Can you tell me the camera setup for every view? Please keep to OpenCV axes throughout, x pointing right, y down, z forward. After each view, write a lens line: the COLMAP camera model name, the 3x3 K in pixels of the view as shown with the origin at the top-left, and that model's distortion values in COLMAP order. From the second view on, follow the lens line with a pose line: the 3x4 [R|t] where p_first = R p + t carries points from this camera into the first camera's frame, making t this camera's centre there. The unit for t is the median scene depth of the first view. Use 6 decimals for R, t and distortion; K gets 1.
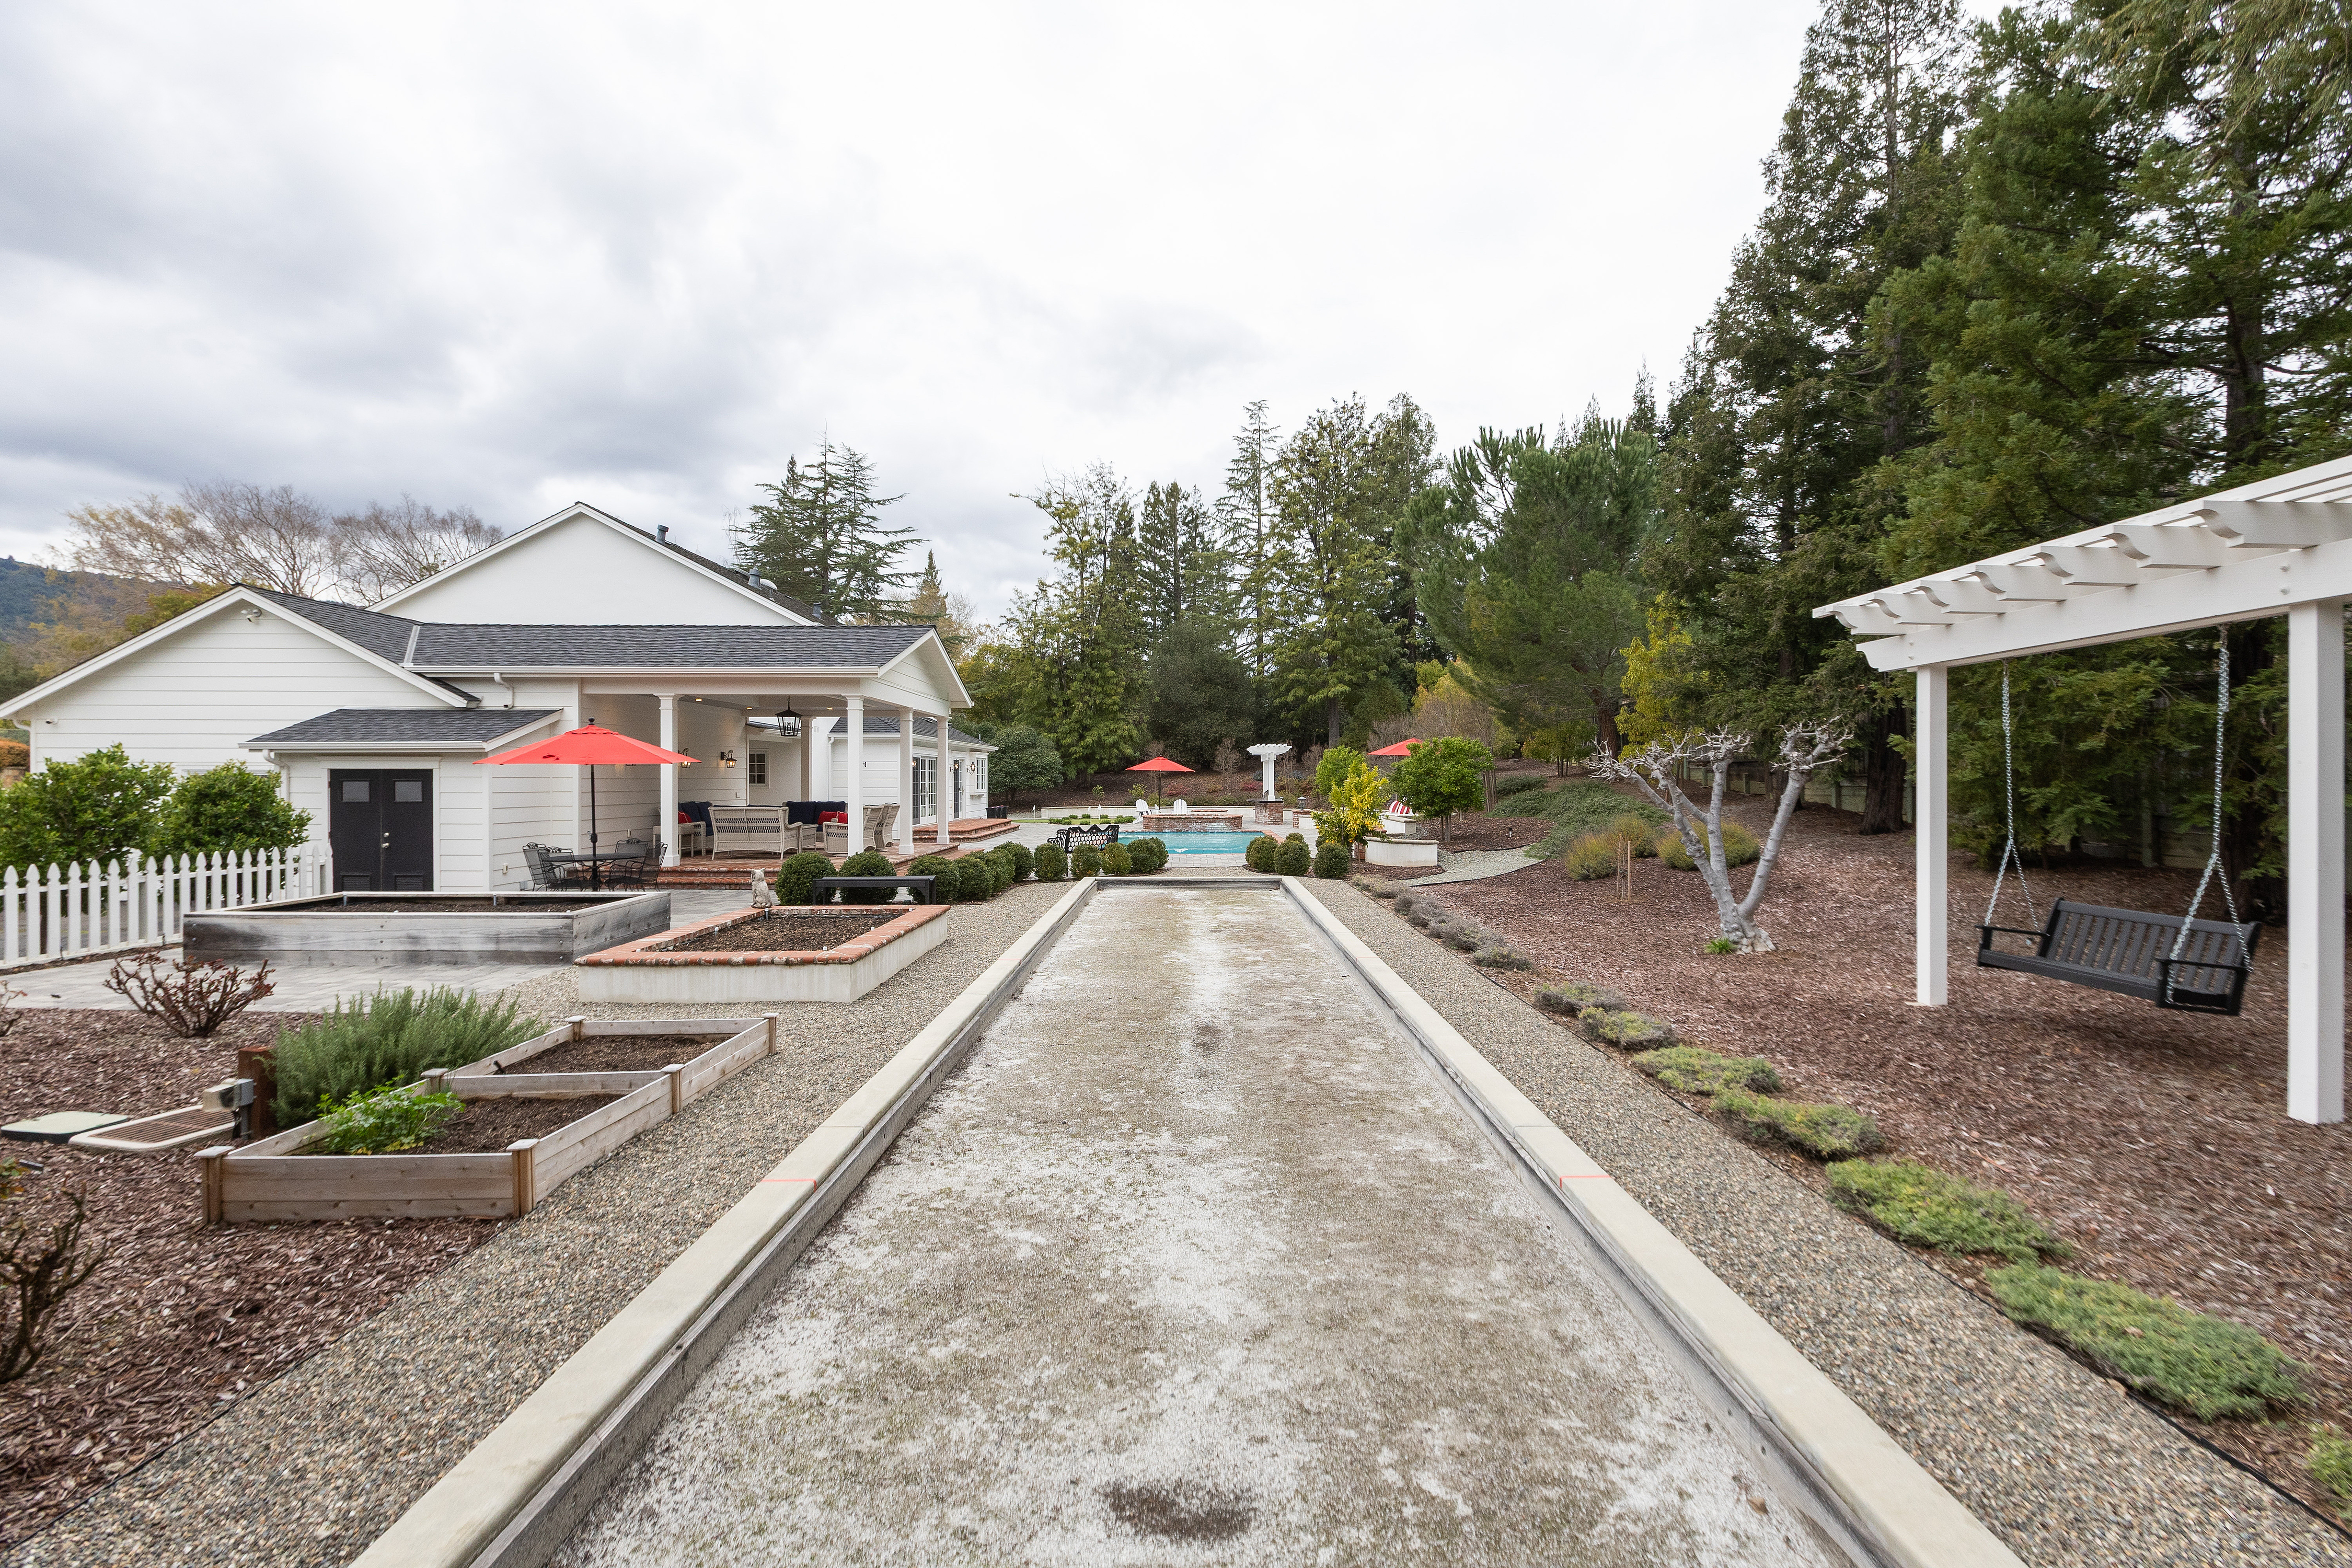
lens RADIAL K [[1046.1, 0, 1176.2], [0, 1046.1, 776.8], [0, 0, 1]] dist [-0.000160, -0.000186]
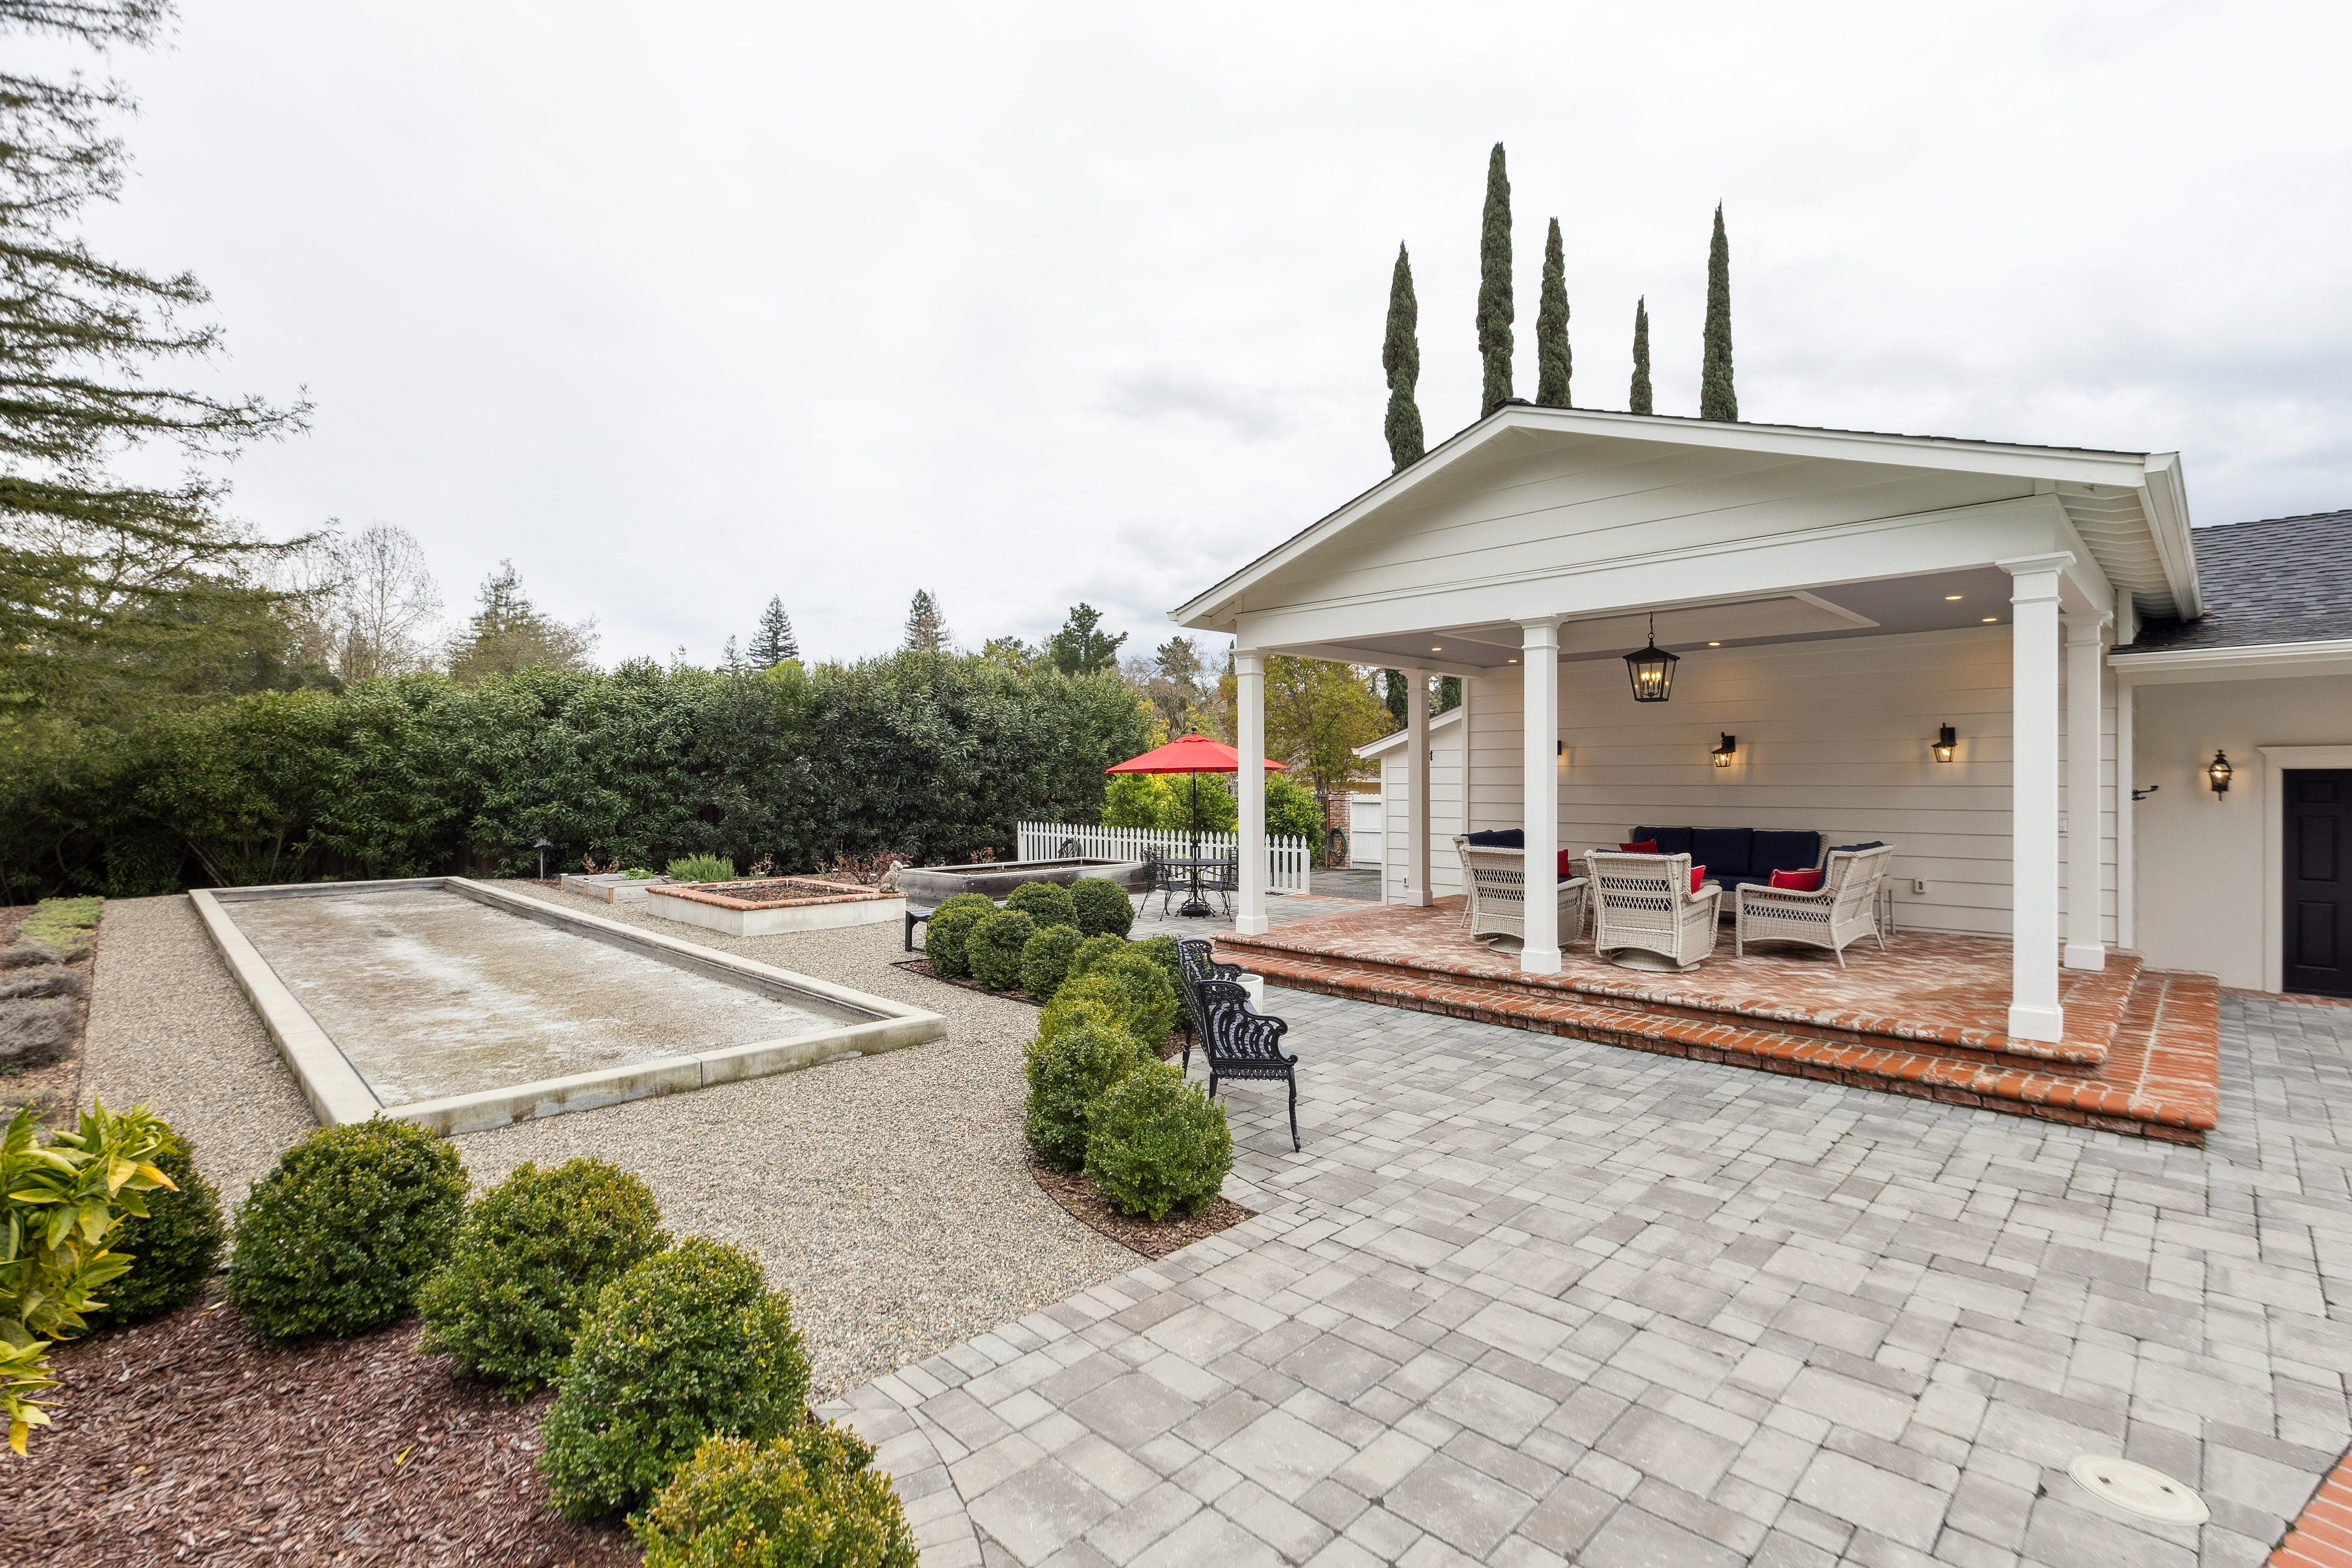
lens RADIAL K [[1046.1, 0, 1178.2], [0, 1046.1, 790.1], [0, 0, 1]] dist [-0.000160, -0.000186]
pose [[-0.691729, 0.008998, -0.722101, 0.052724], [0.004715, 0.999957, 0.007943, -0.000947], [0.722142, 0.002089, -0.691742, 0.450611]]
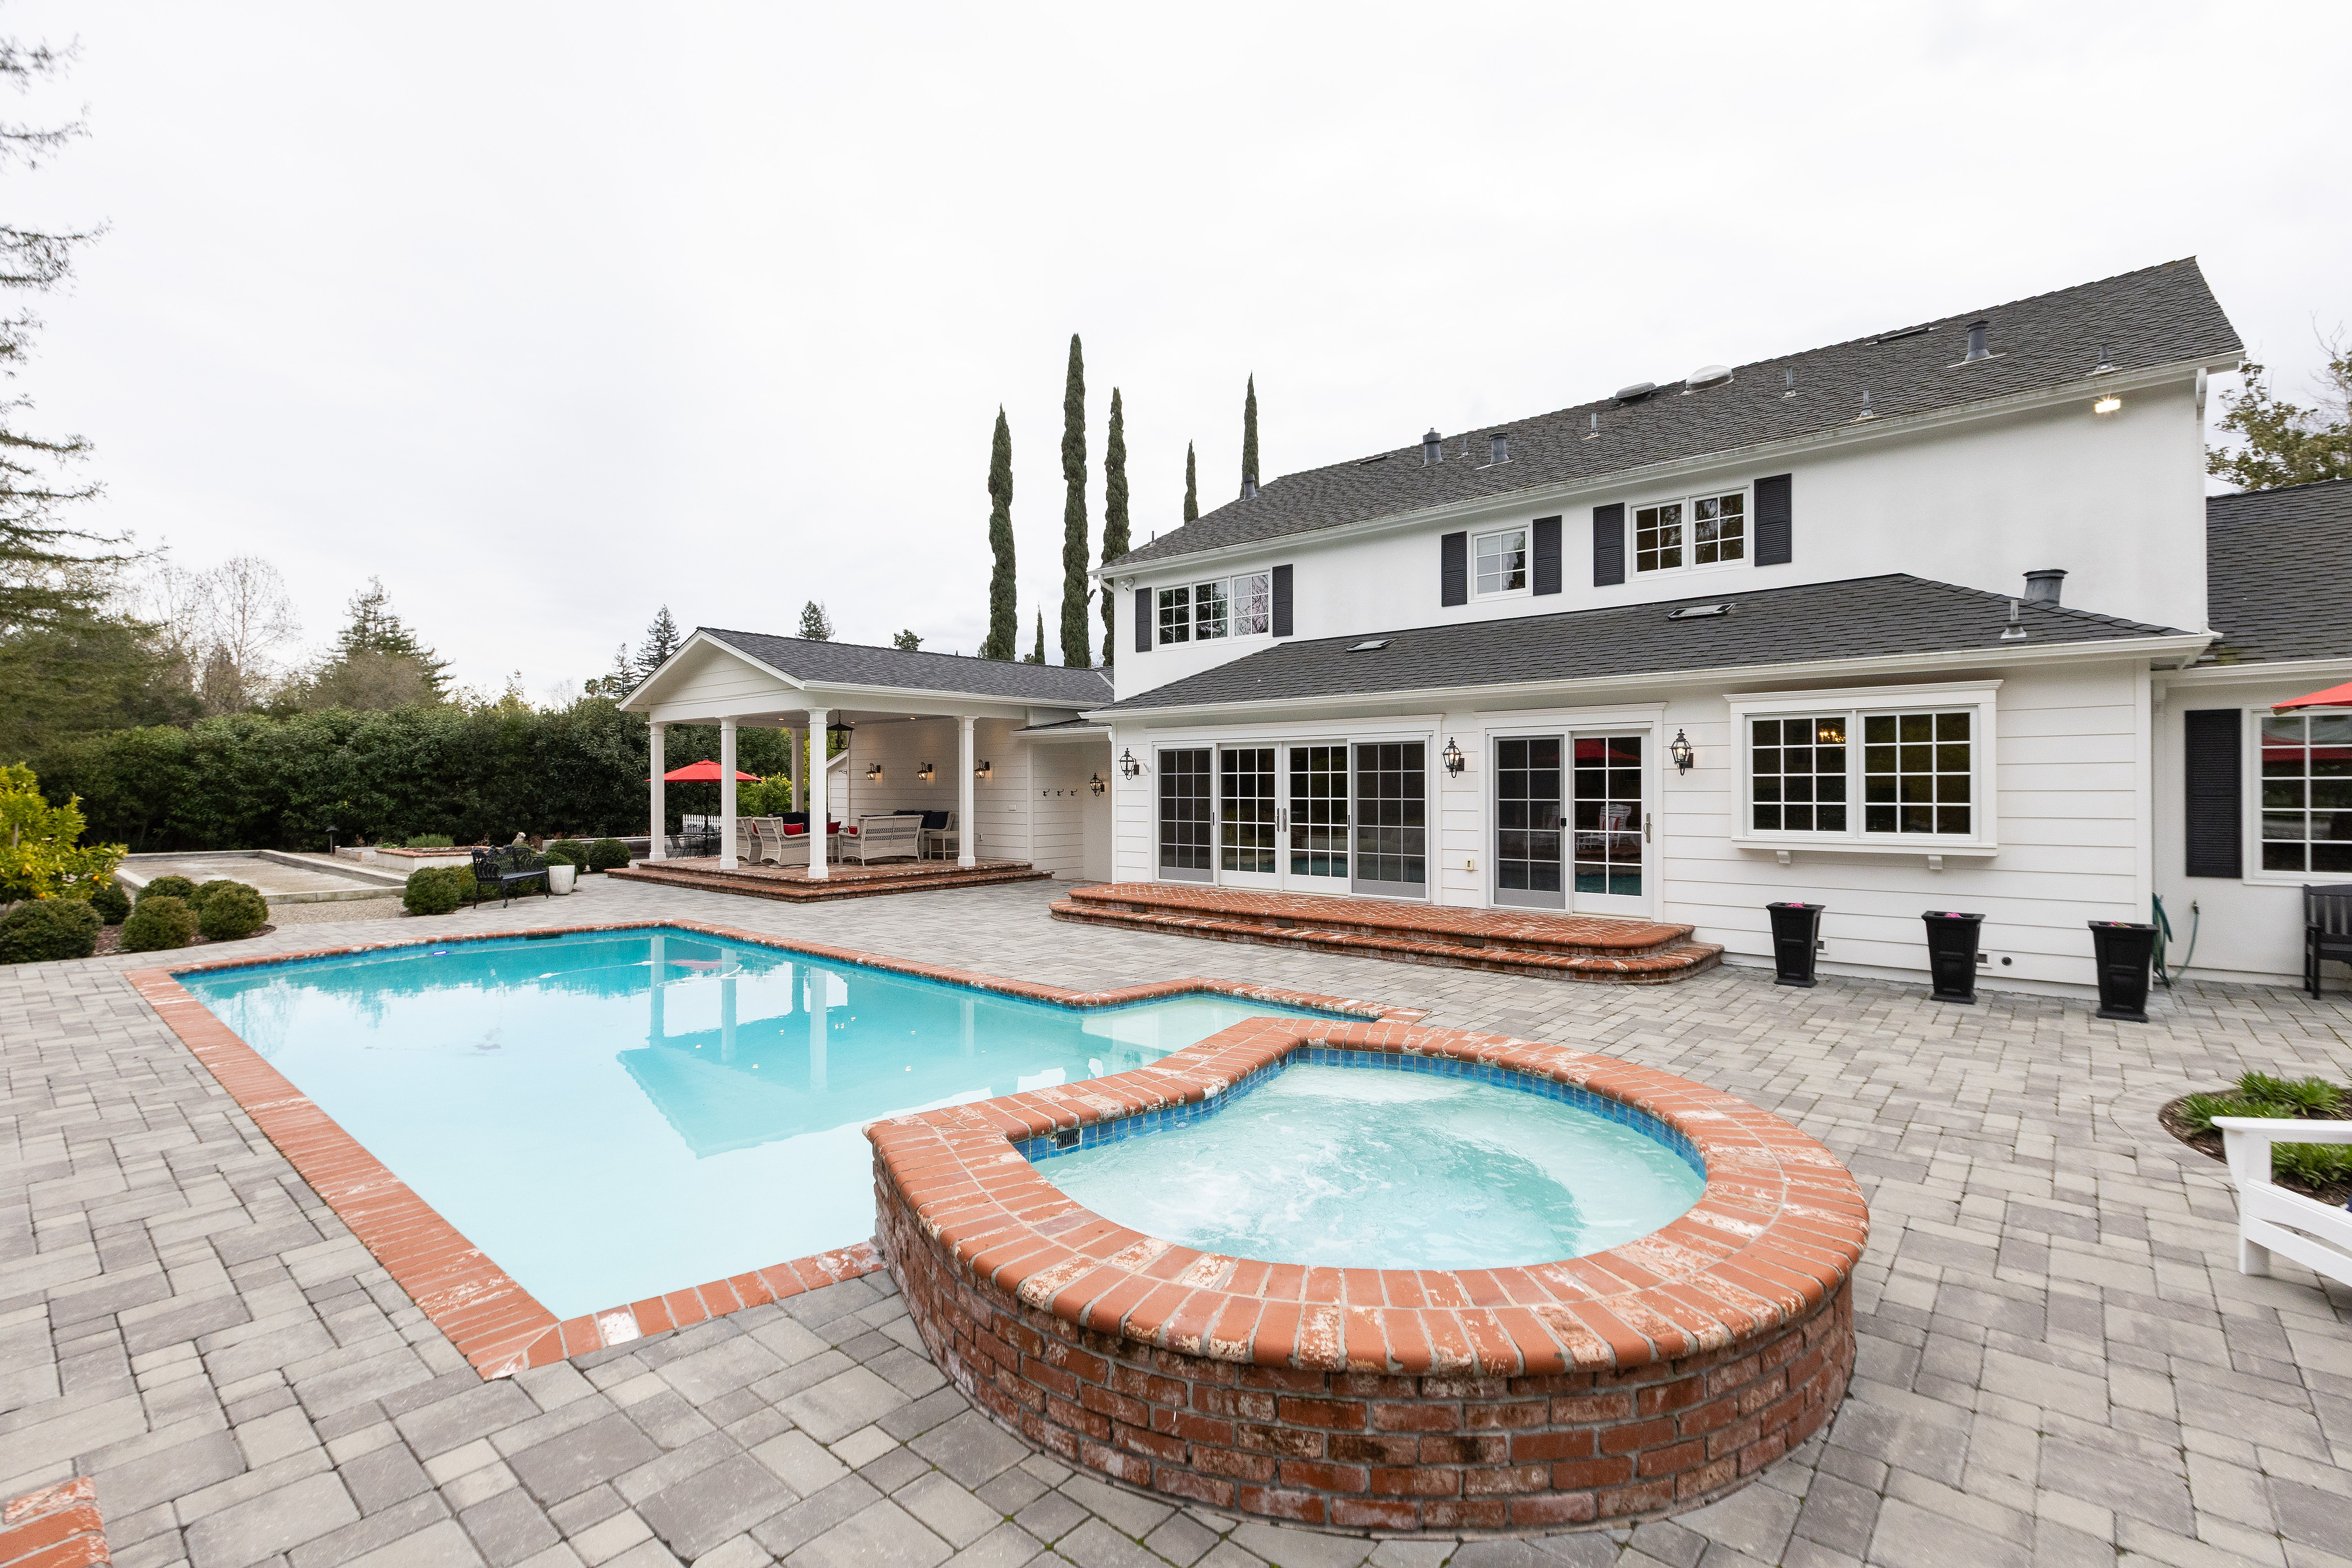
lens RADIAL K [[1046.1, 0, 1190.7], [0, 1046.1, 787.5], [0, 0, 1]] dist [-0.000160, -0.000186]
pose [[-0.633608, 0.003603, -0.773646, 0.082214], [0.005388, 0.999985, 0.000245, 0.000108], [0.773635, -0.004013, -0.633618, 0.738600]]
